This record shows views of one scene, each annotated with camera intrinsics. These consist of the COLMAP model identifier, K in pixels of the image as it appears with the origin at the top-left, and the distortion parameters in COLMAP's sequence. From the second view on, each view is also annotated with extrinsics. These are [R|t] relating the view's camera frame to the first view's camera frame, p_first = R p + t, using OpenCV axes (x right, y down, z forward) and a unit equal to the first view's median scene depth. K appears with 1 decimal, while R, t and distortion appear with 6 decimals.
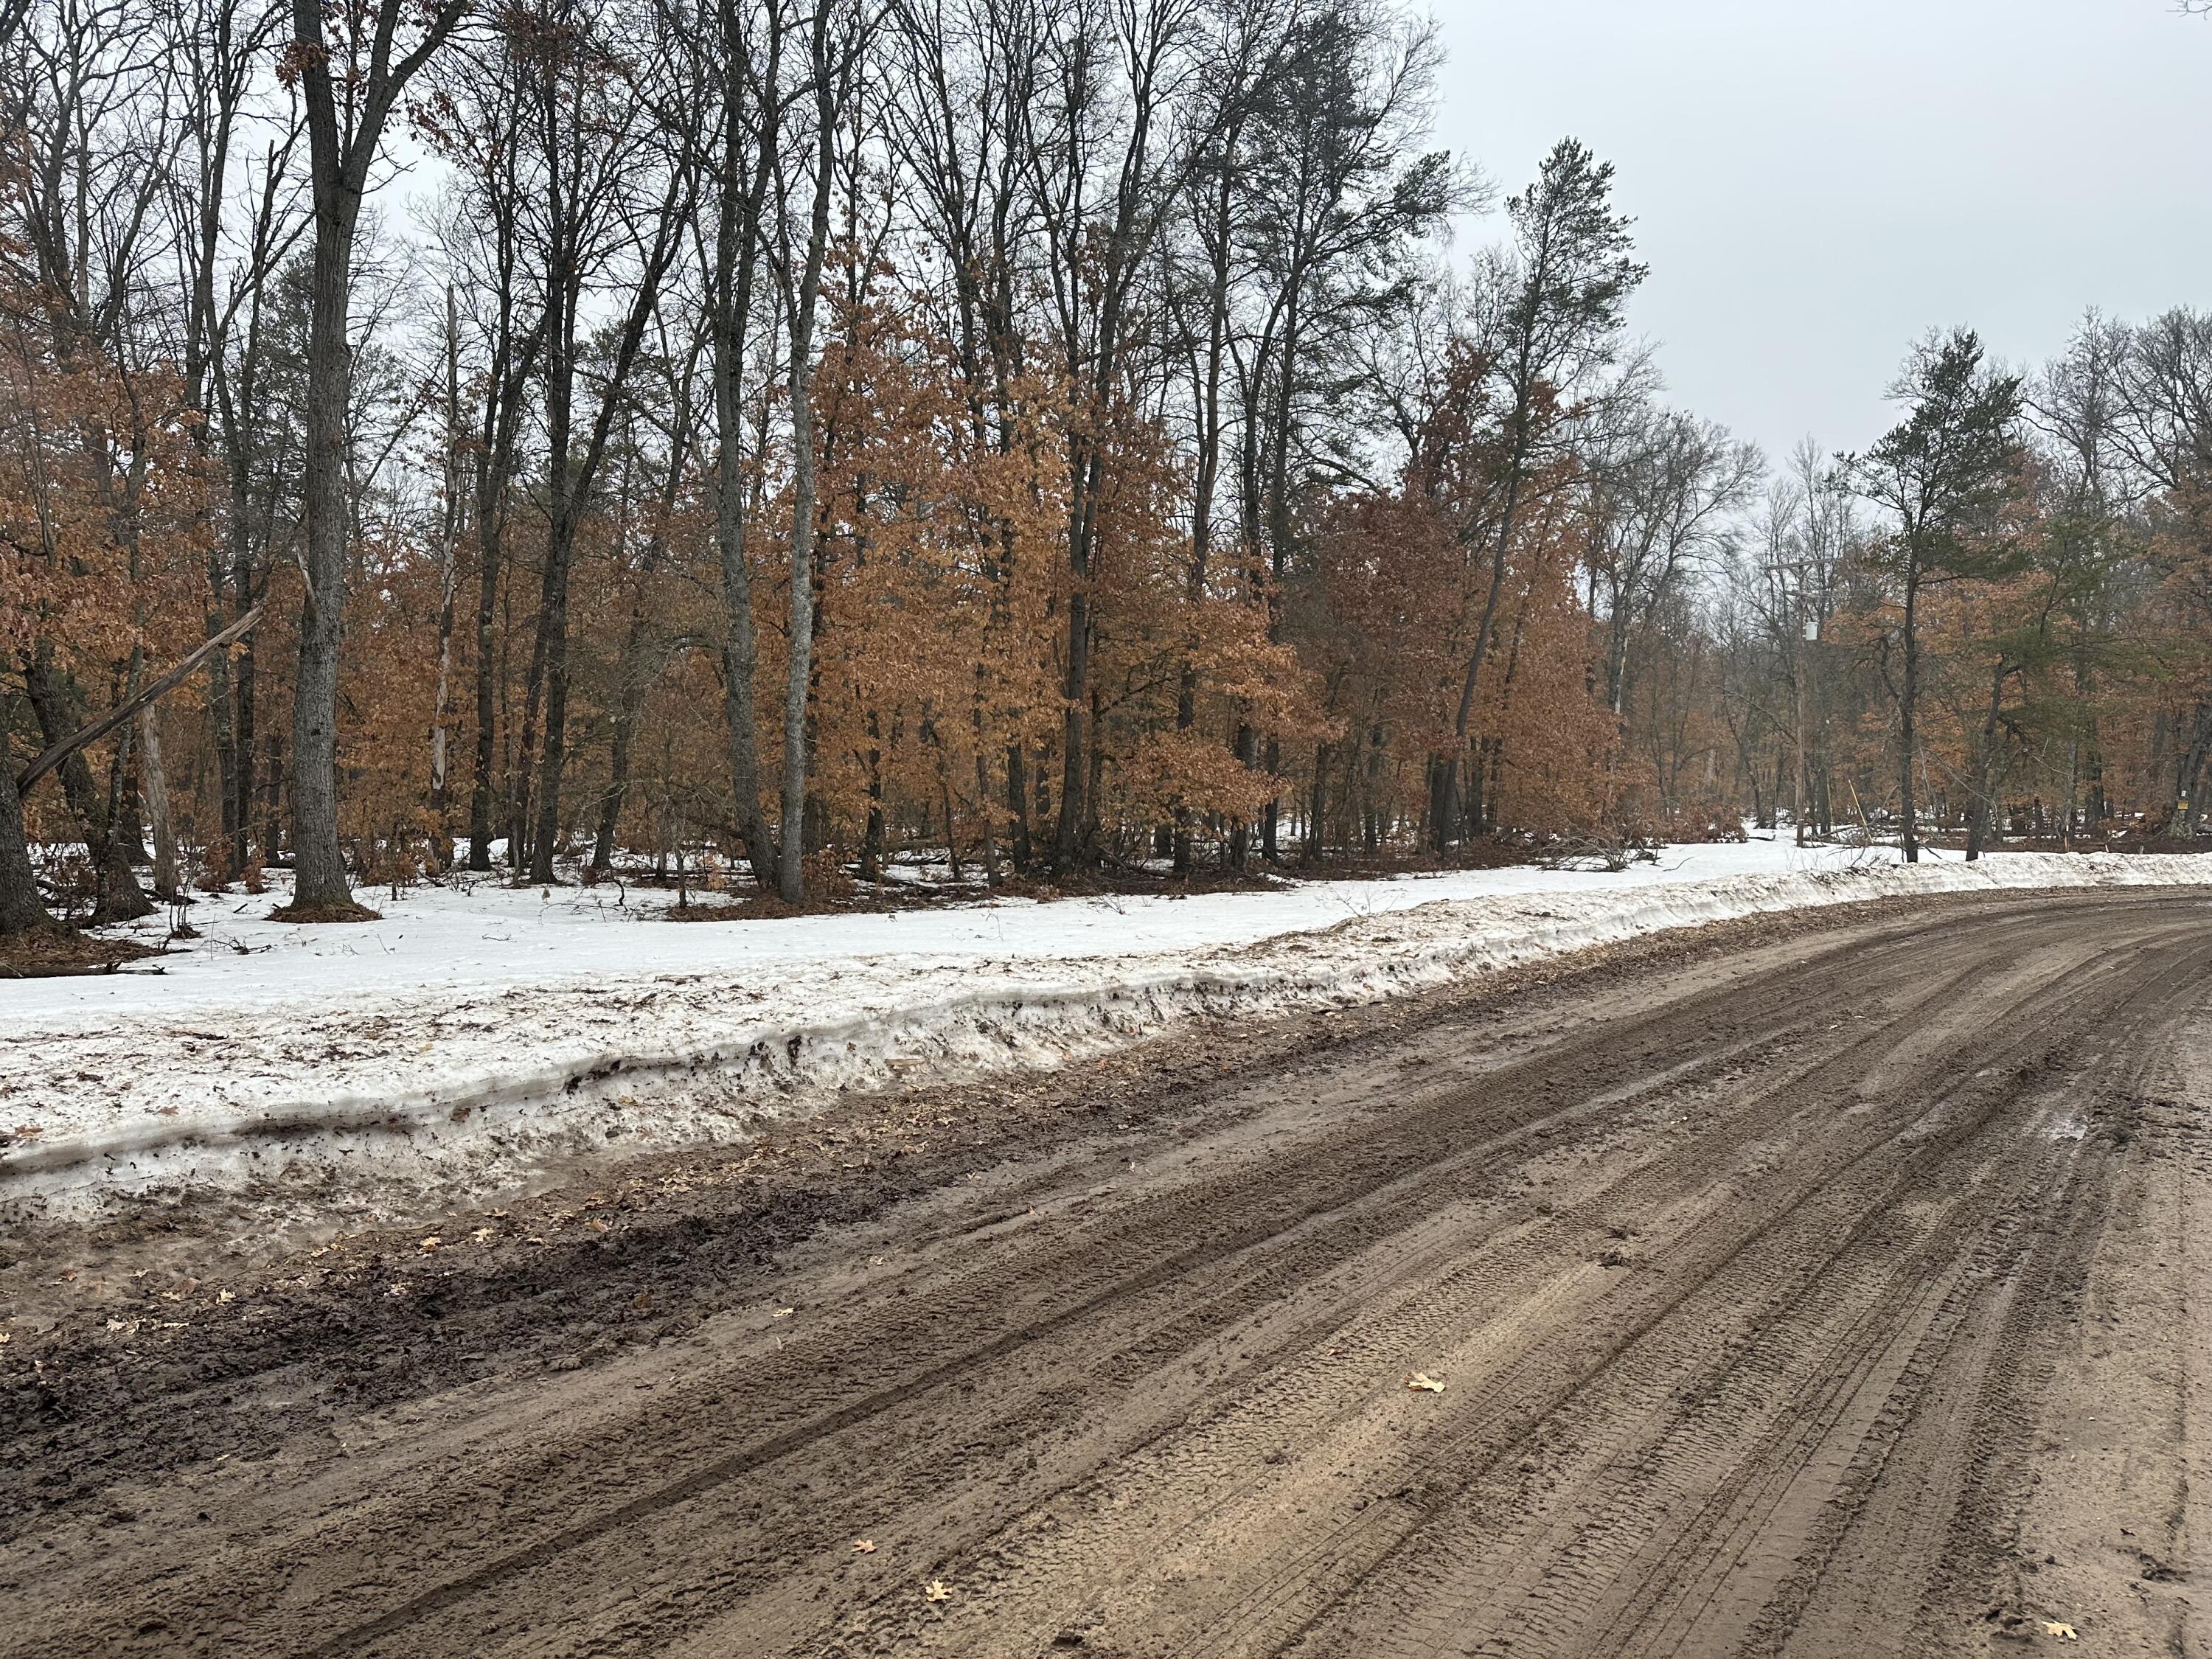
lens RADIAL K [[1641.1, 0, 1106.0], [0, 1641.1, 829.5], [0, 0, 1]] dist [0.045270, 0.000045]
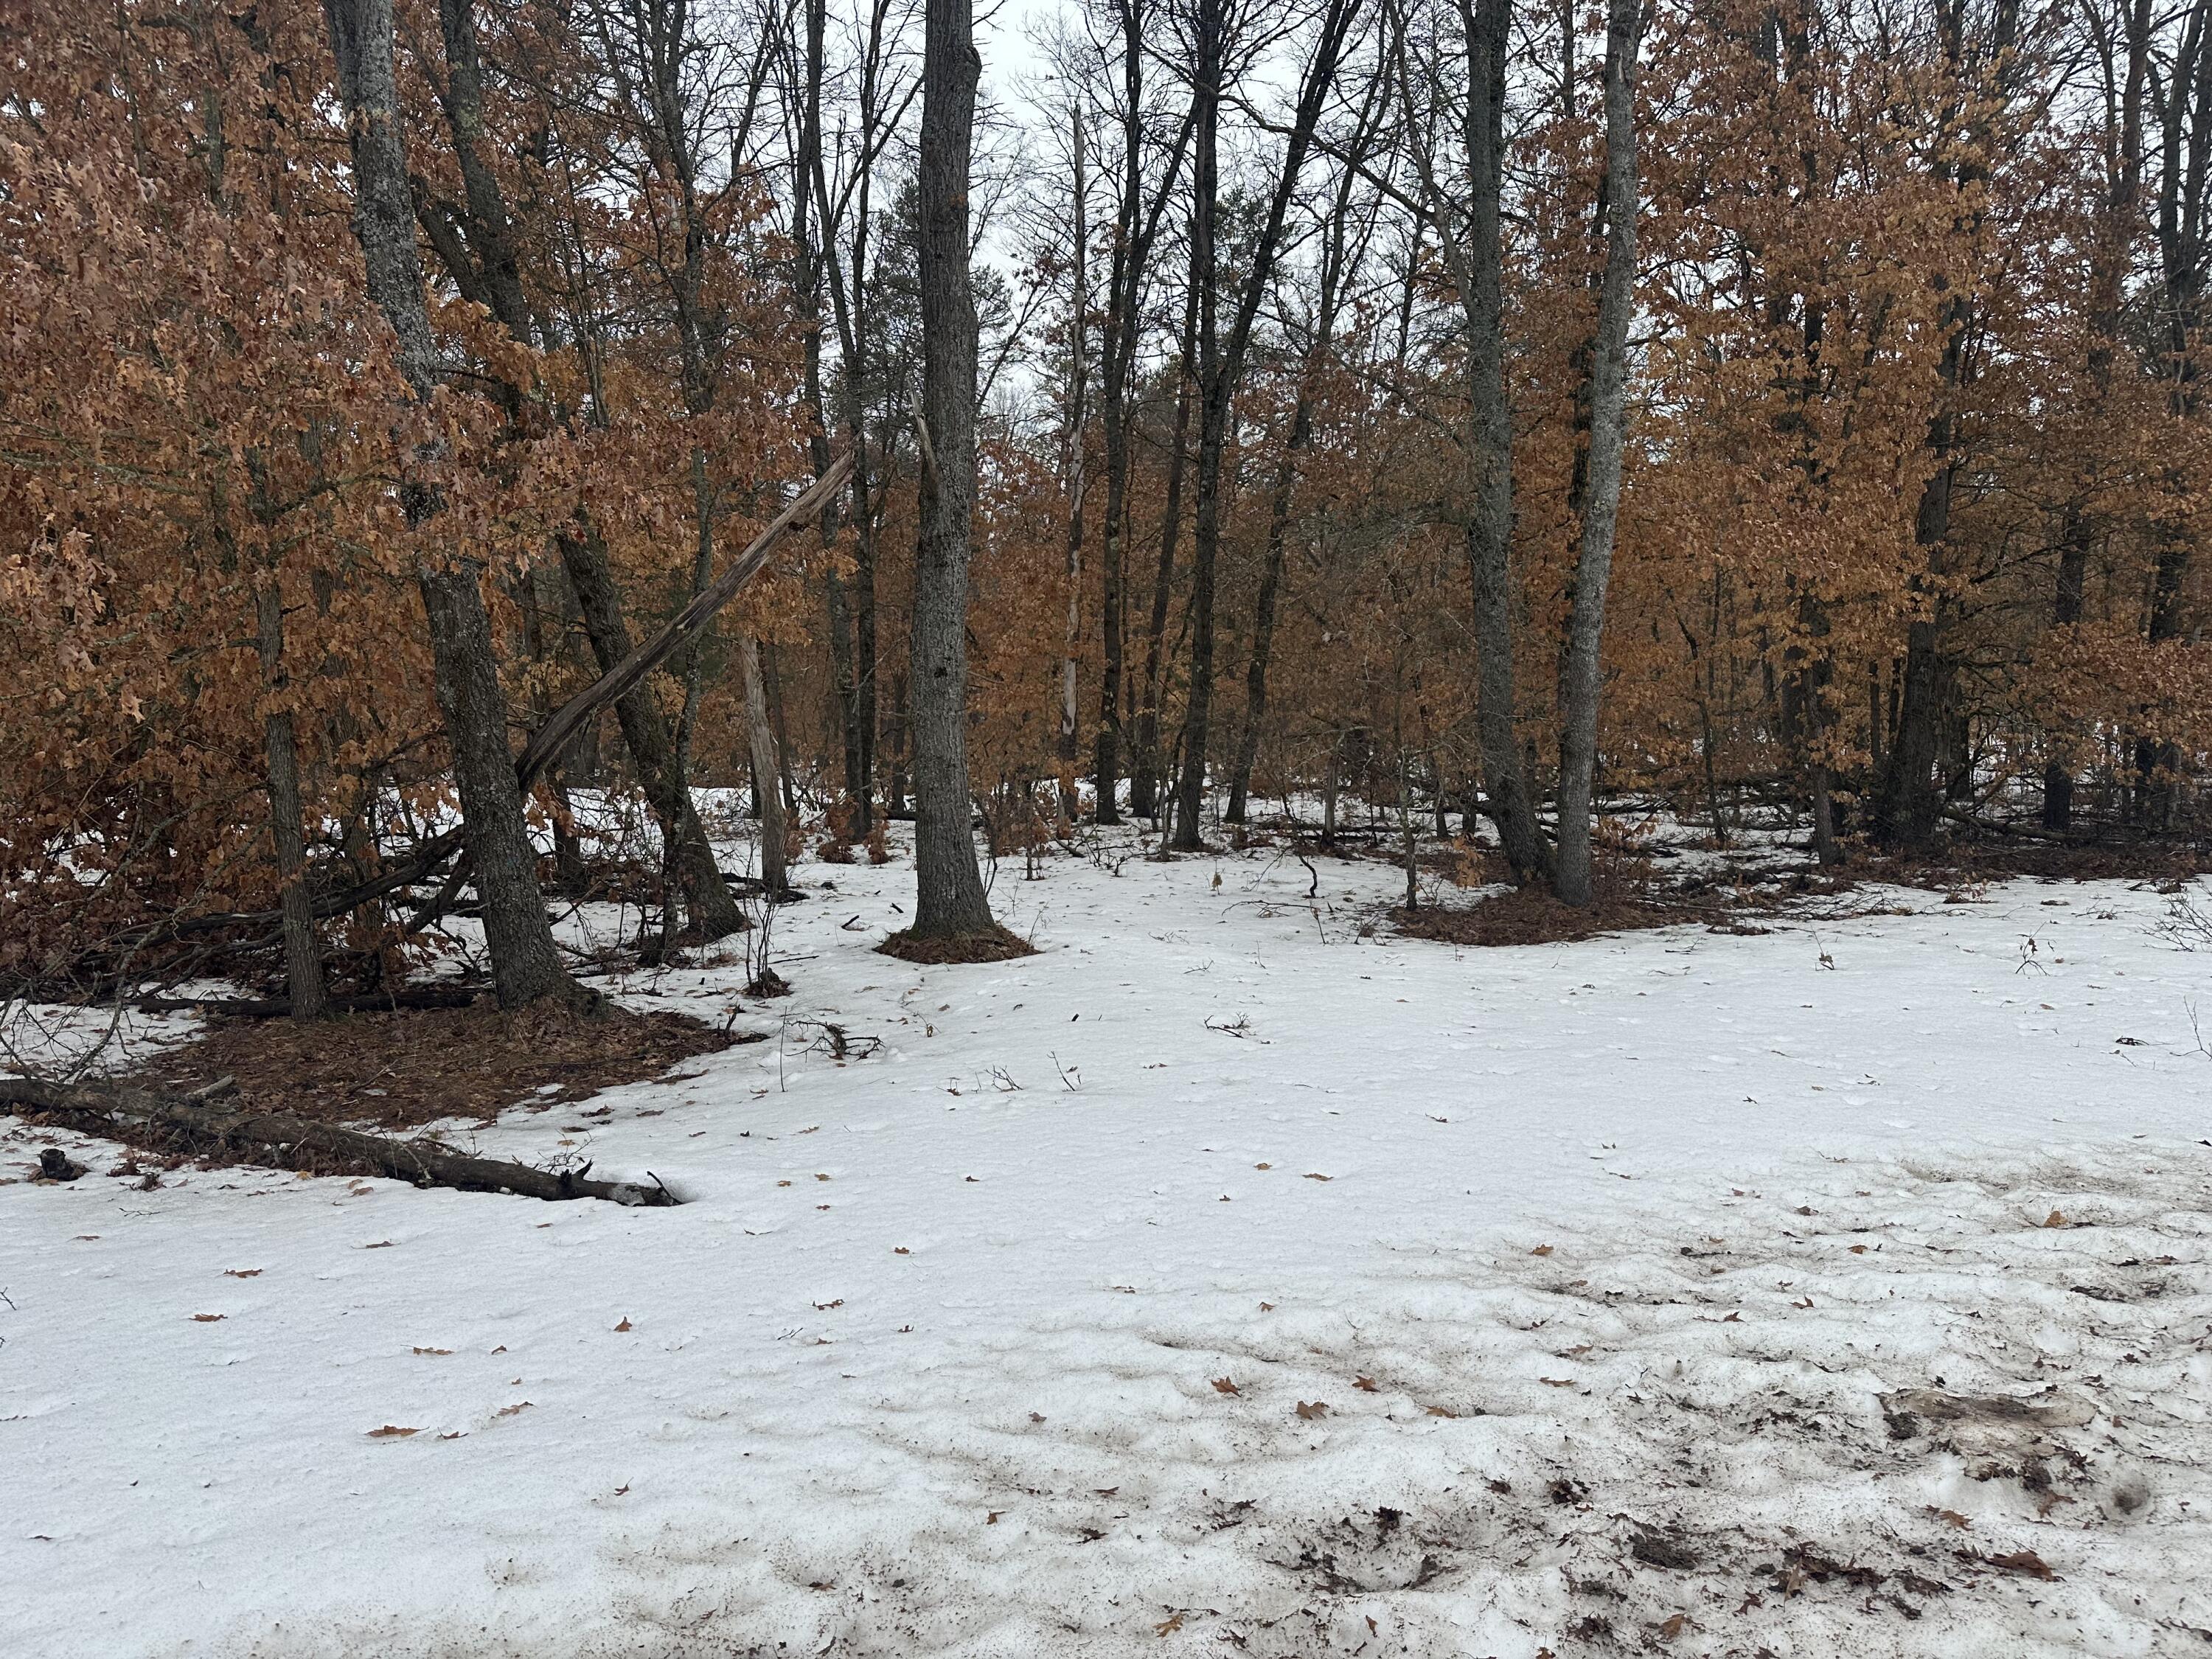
lens RADIAL K [[1667.1, 0, 1106.0], [0, 1667.1, 829.5], [0, 0, 1]] dist [0.211018, -0.174957]
pose [[0.941166, 0.002669, -0.337935, -0.099018], [0.012852, 0.998963, 0.043684, -0.012754], [0.337701, -0.045457, 0.940155, 0.205720]]
